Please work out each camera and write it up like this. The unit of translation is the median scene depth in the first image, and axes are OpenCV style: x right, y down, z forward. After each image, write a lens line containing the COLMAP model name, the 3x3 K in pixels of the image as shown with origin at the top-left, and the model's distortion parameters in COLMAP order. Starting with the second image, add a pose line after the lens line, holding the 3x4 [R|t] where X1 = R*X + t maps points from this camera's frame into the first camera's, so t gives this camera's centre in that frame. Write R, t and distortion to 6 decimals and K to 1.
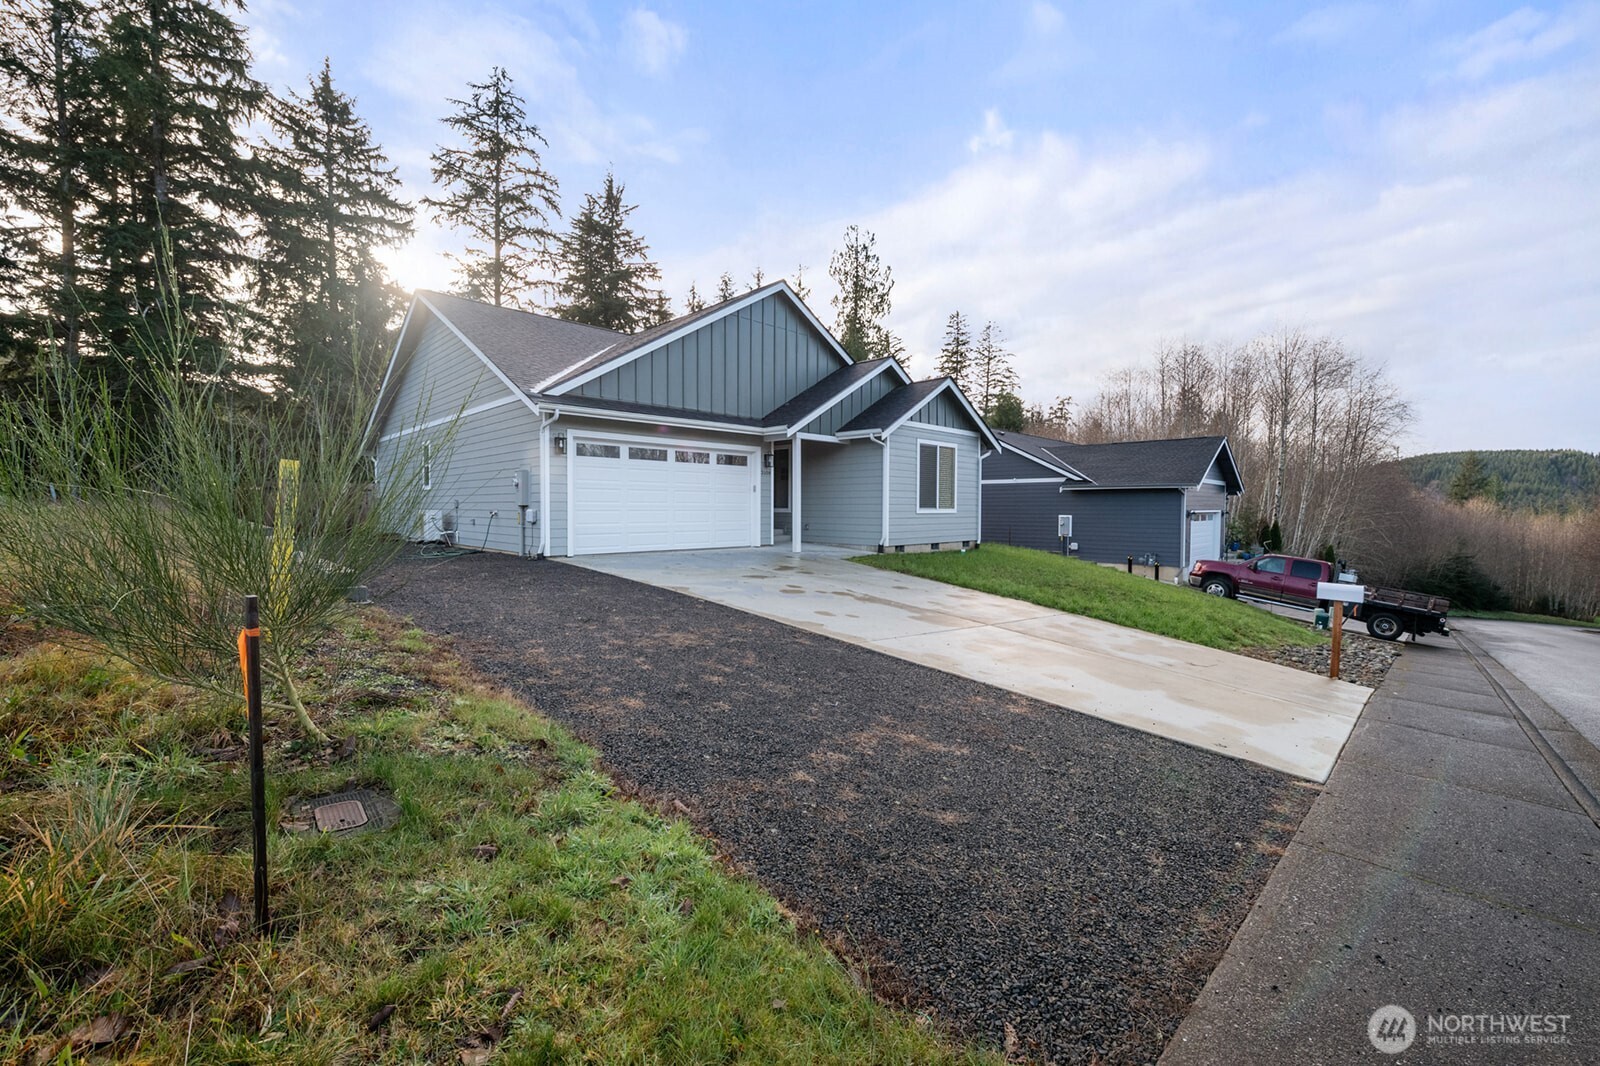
lens RADIAL K [[645.4, 0, 799.0], [0, 645.4, 494.4], [0, 0, 1]] dist [-0.011112, -0.001944]
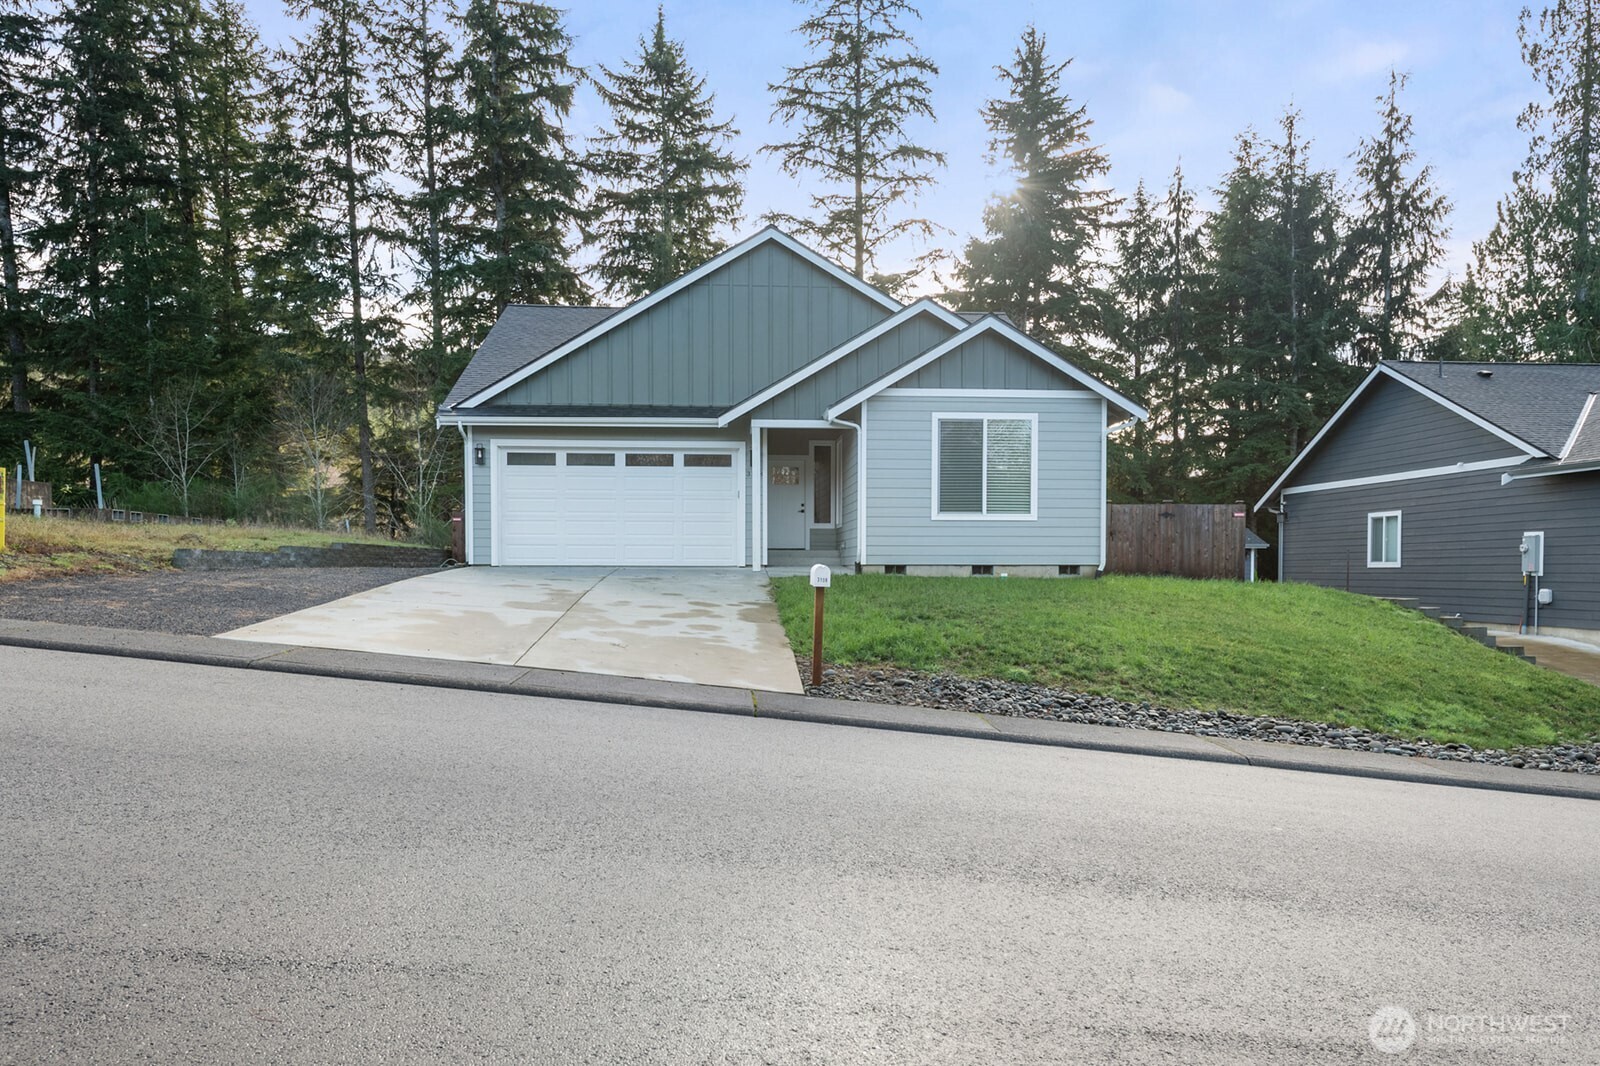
lens RADIAL K [[1126.2, 0, 786.9], [0, 1126.2, 540.6], [0, 0, 1]] dist [0.021782, -0.000159]
pose [[0.756811, -0.016642, -0.653421, 0.852895], [0.015869, 0.999849, -0.007086, 0.057219], [0.653441, -0.005006, 0.756961, -0.019684]]
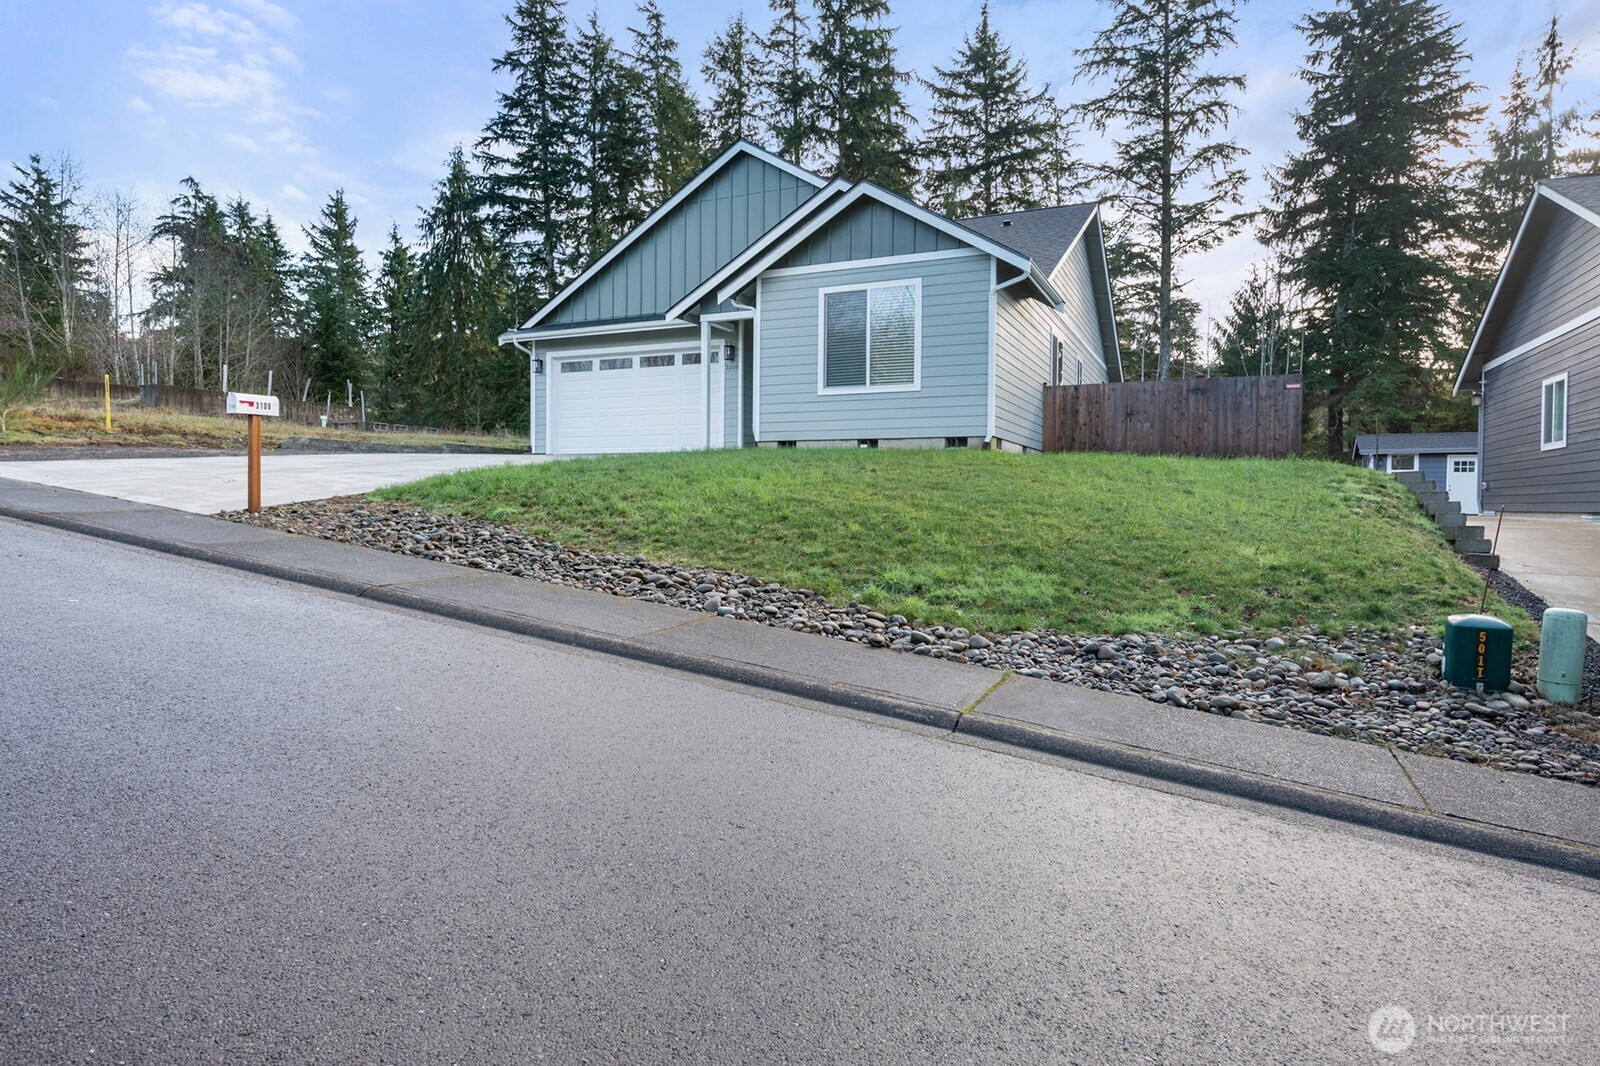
lens RADIAL K [[888.4, 0, 801.3], [0, 888.4, 487.5], [0, 0, 1]] dist [0.003395, 0.002452]
pose [[0.354156, -0.011181, -0.935120, 1.069280], [0.014598, 0.999873, -0.006426, 0.134463], [0.935073, -0.011375, 0.354274, 0.639057]]
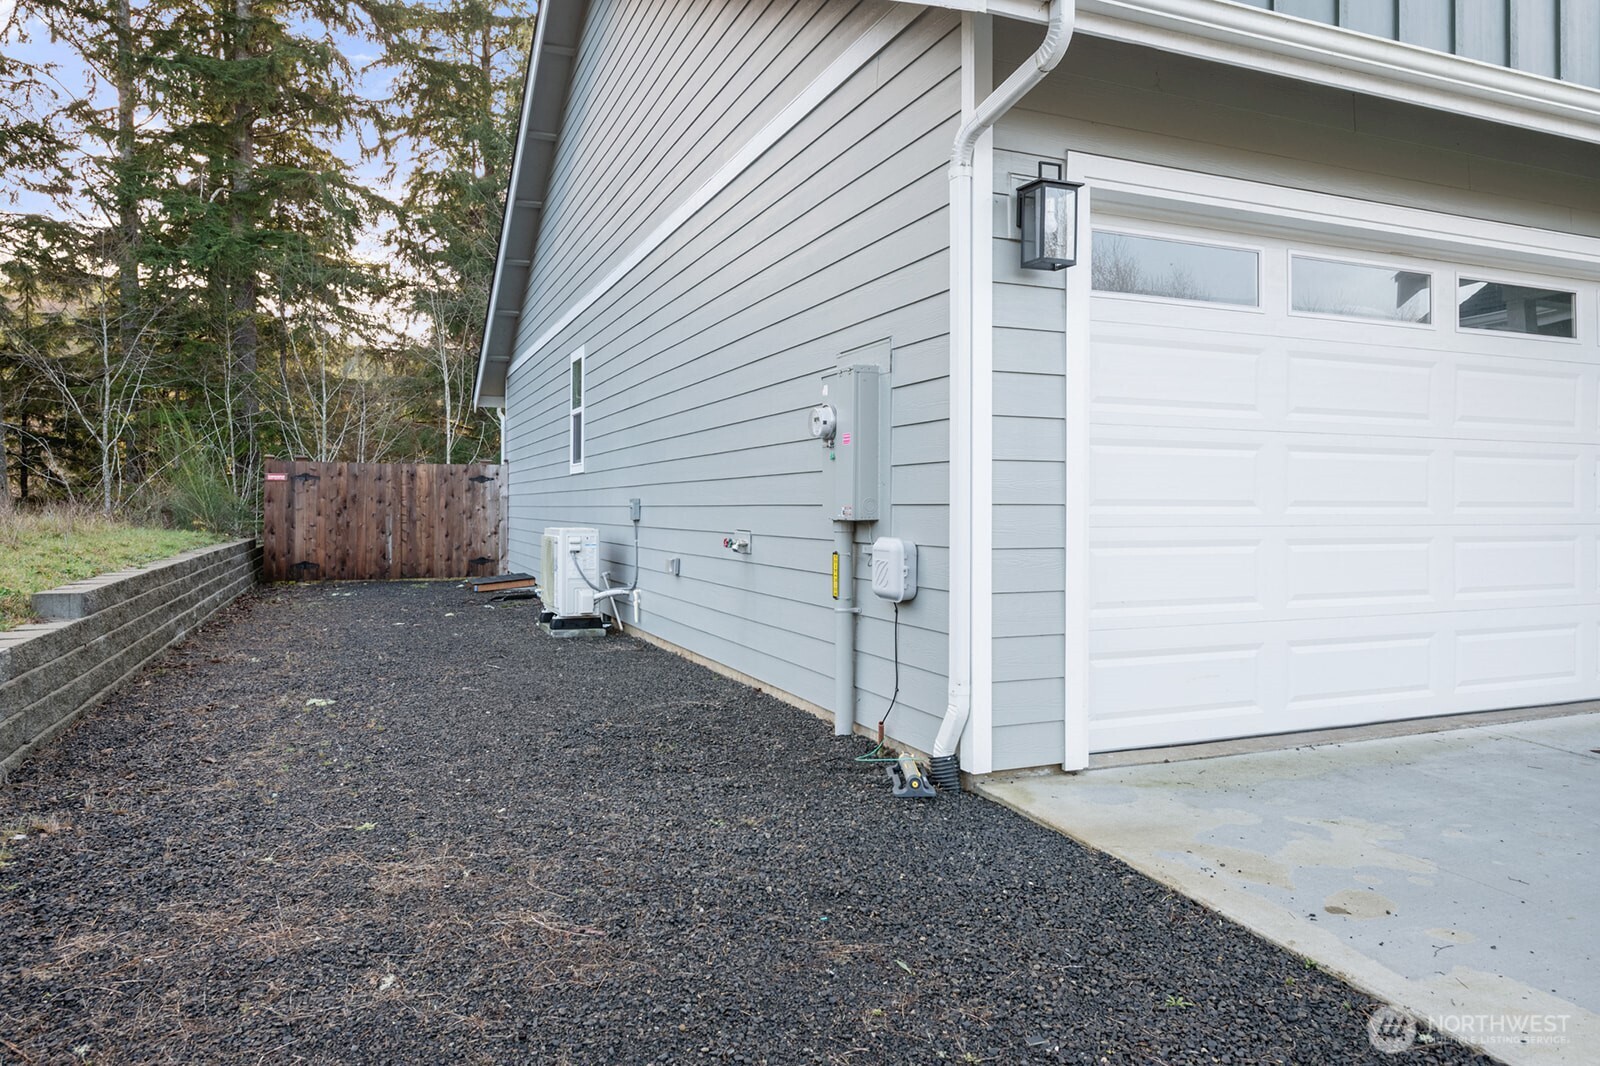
lens RADIAL K [[1056.7, 0, 800.4], [0, 1056.7, 479.8], [0, 0, 1]] dist [0.000011, 0.000044]
pose [[0.930027, -0.004421, -0.367465, -0.238768], [-0.000012, 0.999927, -0.012061, 0.005643], [0.367491, 0.011221, 0.929959, 0.497304]]
